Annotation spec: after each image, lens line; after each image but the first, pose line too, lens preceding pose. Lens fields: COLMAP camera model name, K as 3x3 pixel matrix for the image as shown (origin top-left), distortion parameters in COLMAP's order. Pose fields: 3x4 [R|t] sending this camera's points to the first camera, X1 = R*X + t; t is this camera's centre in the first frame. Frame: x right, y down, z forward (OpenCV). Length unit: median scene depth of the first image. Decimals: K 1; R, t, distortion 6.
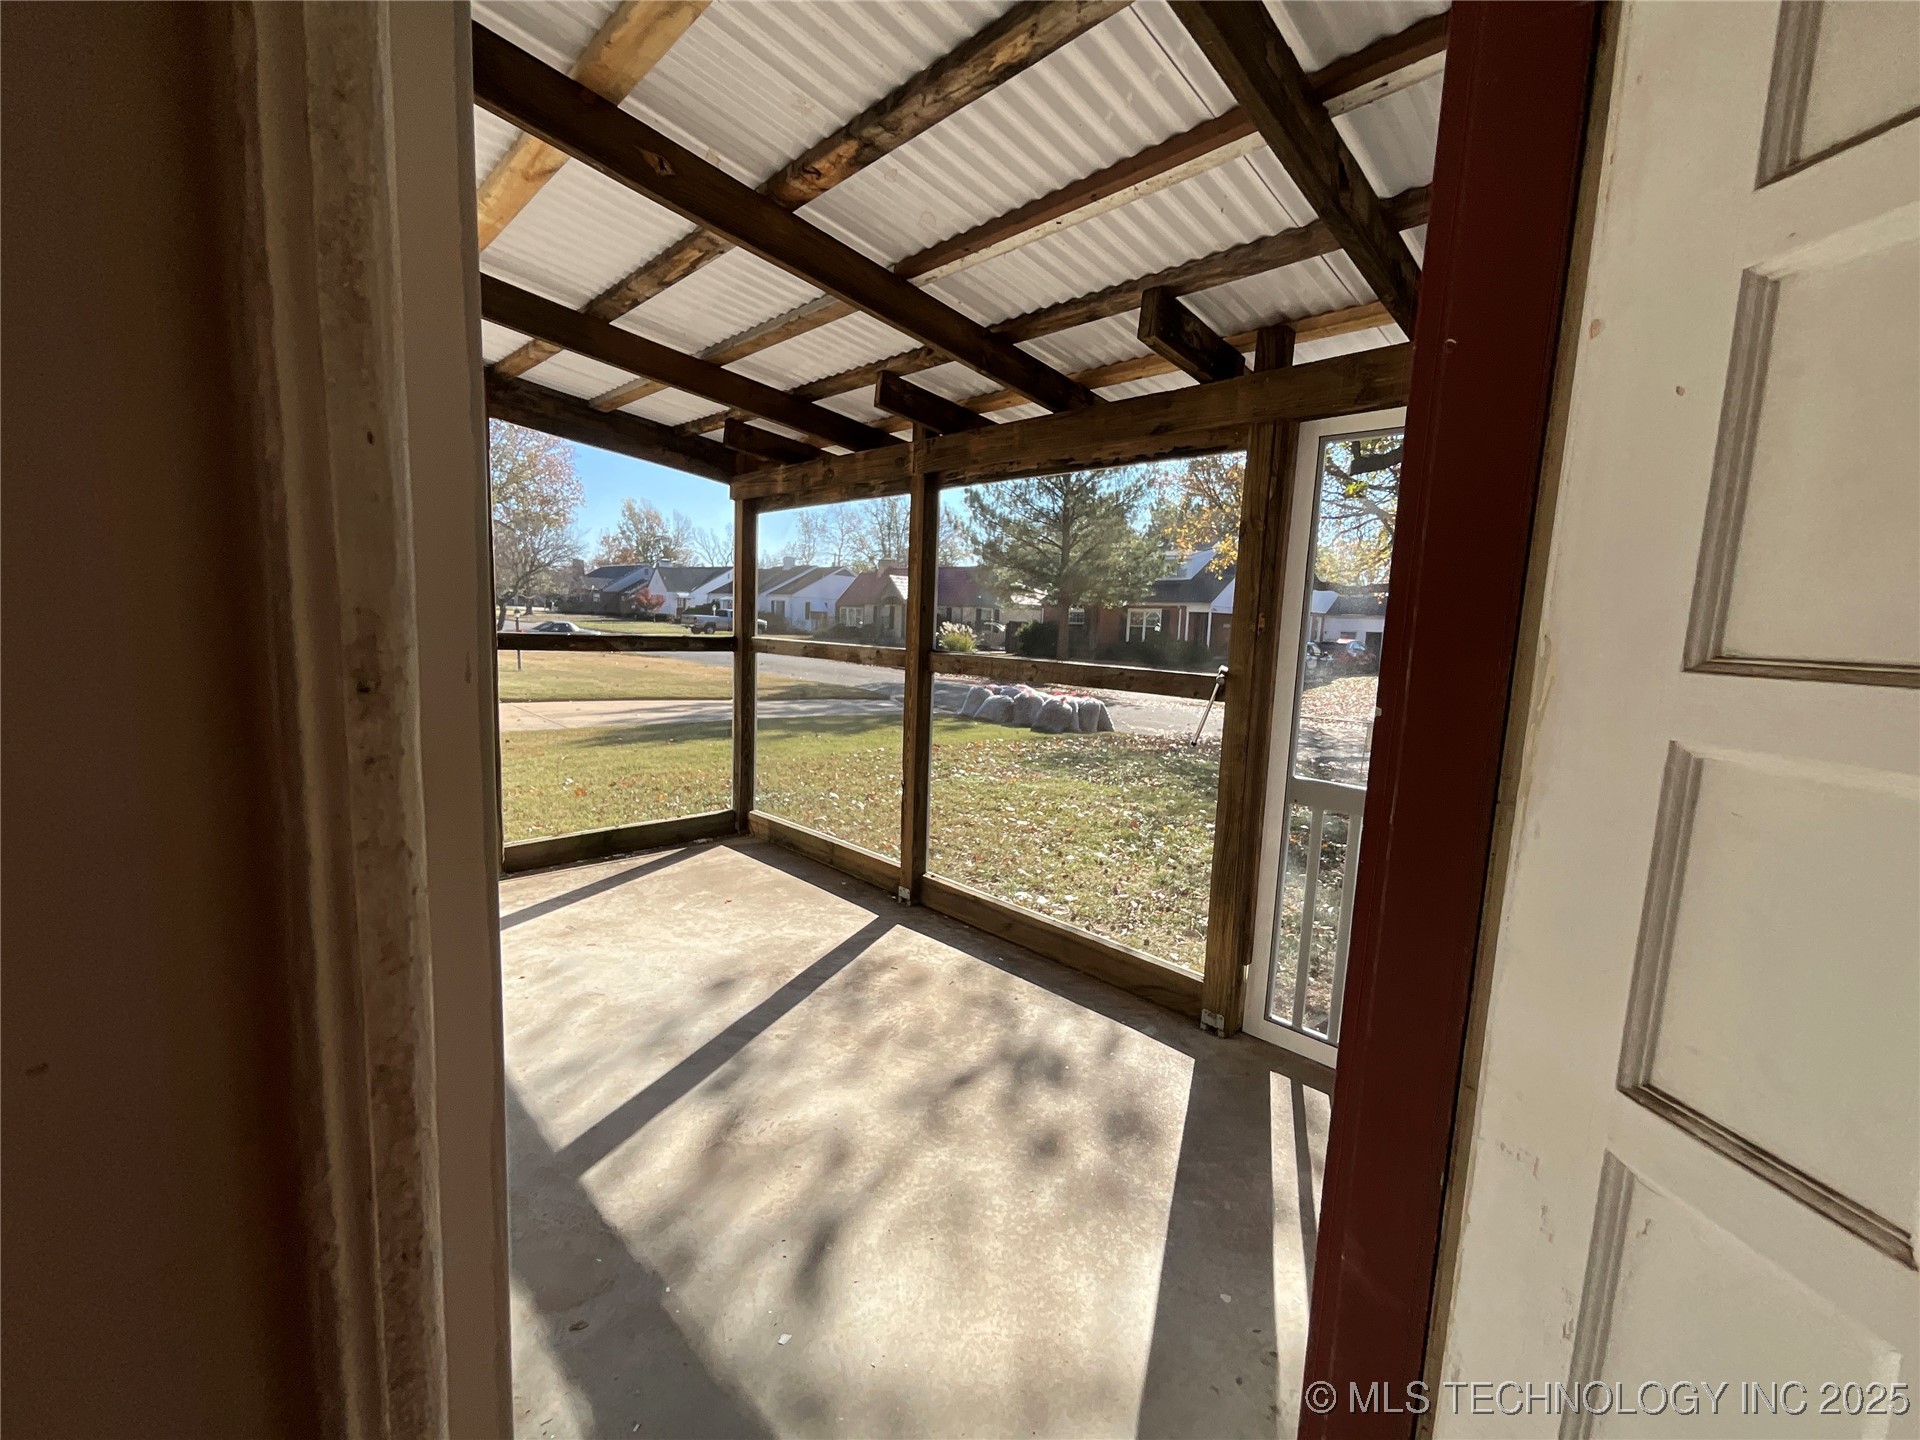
lens RADIAL K [[785.8, 0, 960.0], [0, 785.8, 720.0], [0, 0, 1]] dist [-0.011895, 0.000067]
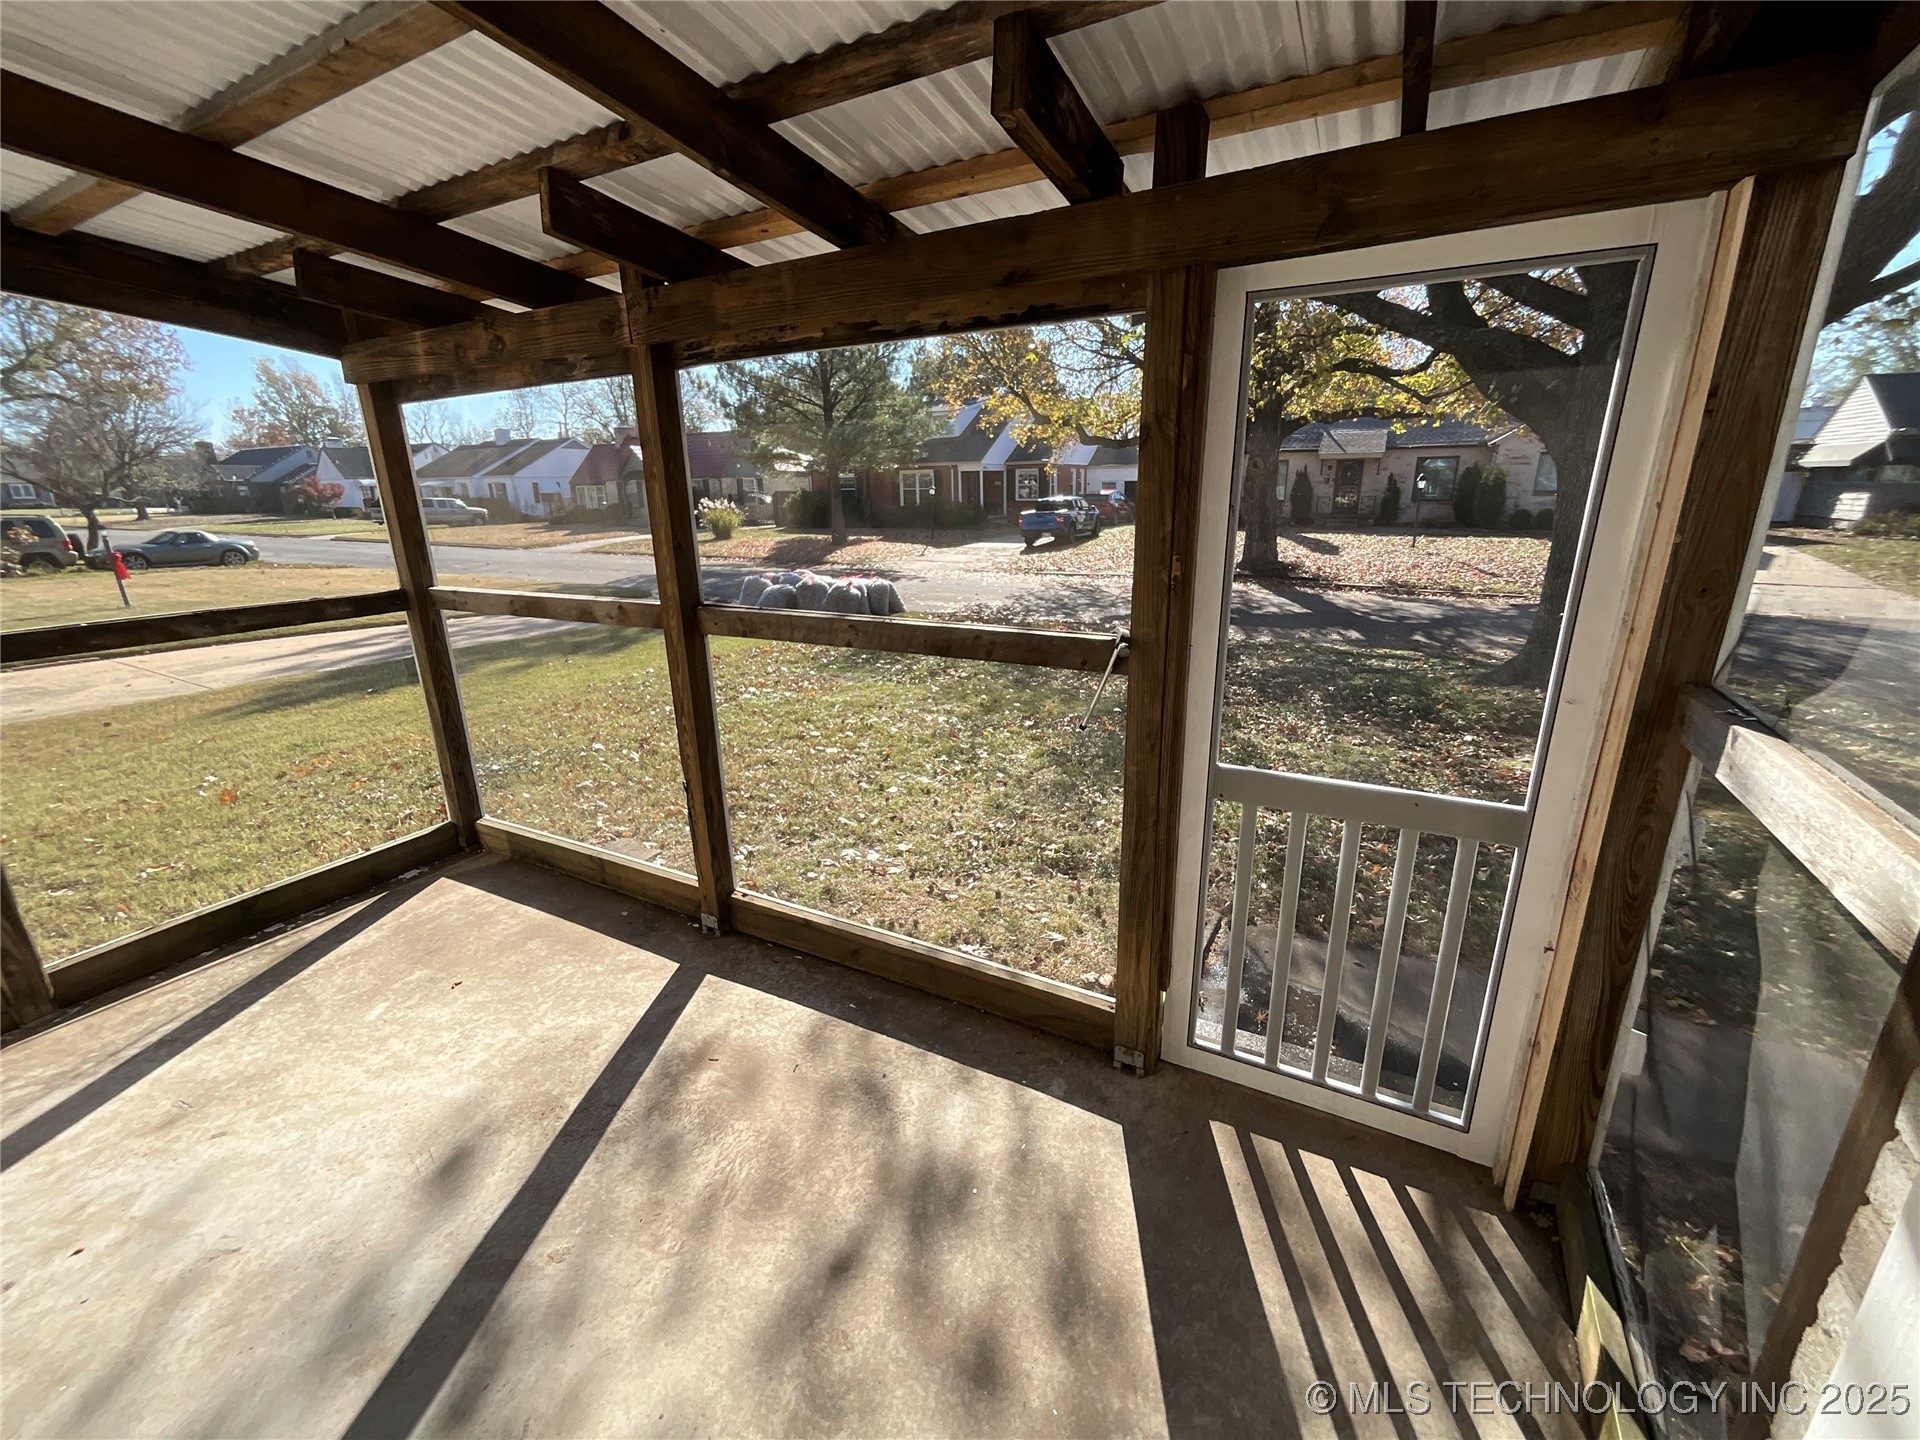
lens RADIAL K [[787.0, 0, 960.0], [0, 787.0, 720.0], [0, 0, 1]] dist [-0.000233, 0.000759]
pose [[0.957854, -0.135940, 0.253054, -0.004262], [0.092337, 0.979891, 0.176882, -0.082546], [-0.272011, -0.146061, 0.951145, 0.211315]]
